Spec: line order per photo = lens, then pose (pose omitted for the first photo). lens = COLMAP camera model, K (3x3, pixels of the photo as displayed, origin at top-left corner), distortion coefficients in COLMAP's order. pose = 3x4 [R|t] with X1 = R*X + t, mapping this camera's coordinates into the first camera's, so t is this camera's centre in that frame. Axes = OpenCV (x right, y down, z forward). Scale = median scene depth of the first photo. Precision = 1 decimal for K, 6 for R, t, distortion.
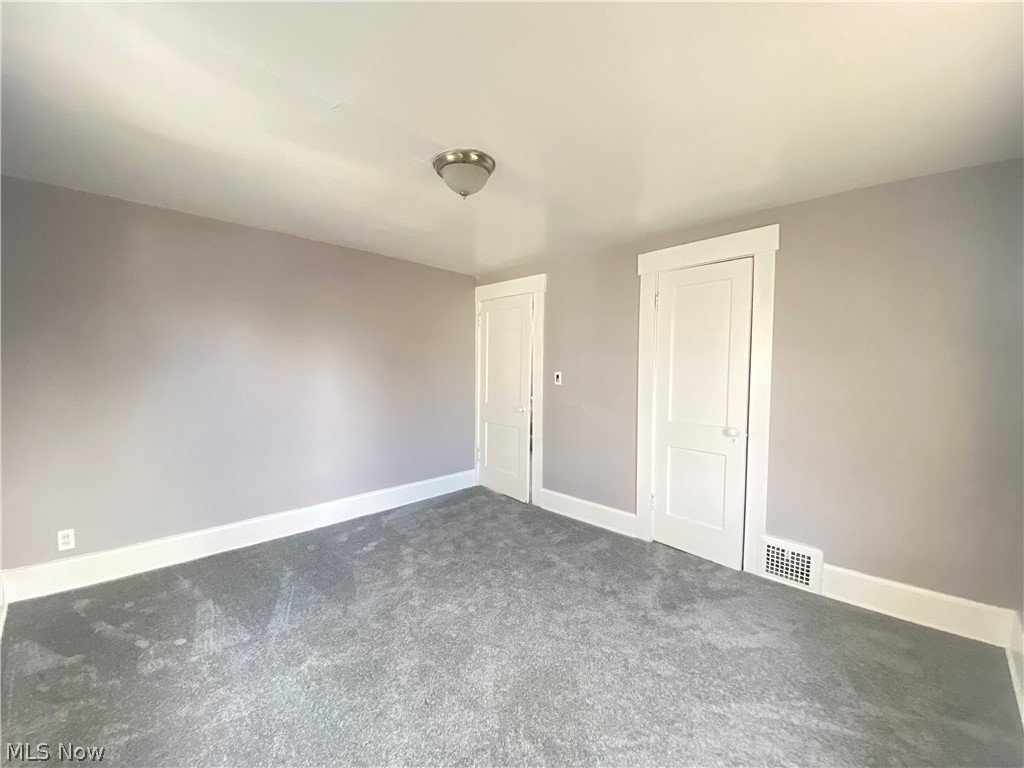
lens RADIAL K [[416.5, 0, 508.8], [0, 416.5, 383.4], [0, 0, 1]] dist [0.021027, -0.020169]
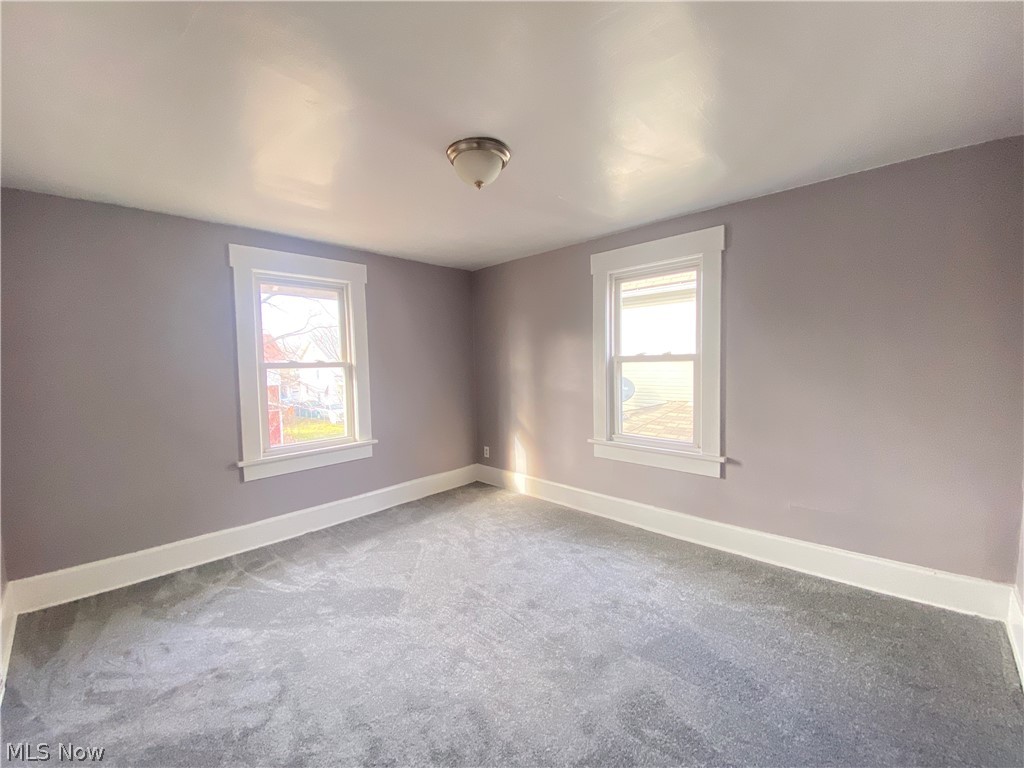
lens RADIAL K [[416.5, 0, 508.8], [0, 416.5, 383.4], [0, 0, 1]] dist [0.021027, -0.020169]
pose [[-0.999766, 0.008999, -0.019656, -0.093303], [0.007123, 0.995592, 0.093519, -0.059677], [0.020411, 0.093357, -0.995423, 1.287340]]
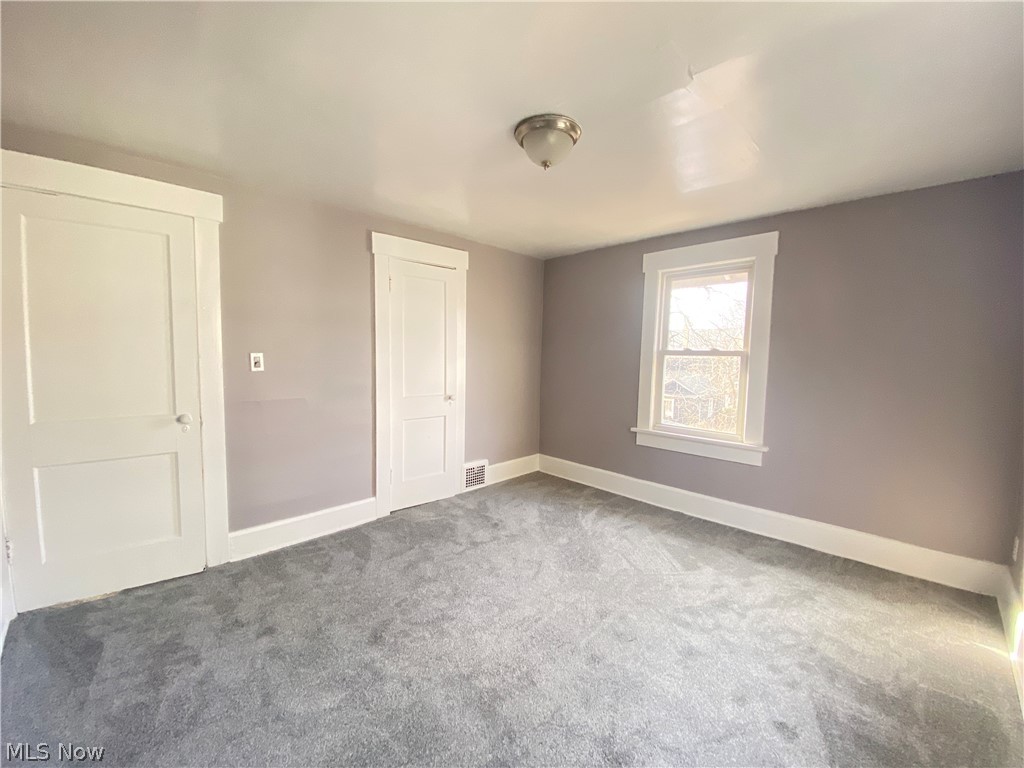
lens RADIAL K [[416.5, 0, 508.8], [0, 416.5, 383.4], [0, 0, 1]] dist [0.021027, -0.020169]
pose [[0.002705, -0.085138, 0.996366, -0.692299], [0.021148, 0.996151, 0.085062, -0.034332], [-0.999773, 0.020841, 0.004495, 0.697298]]
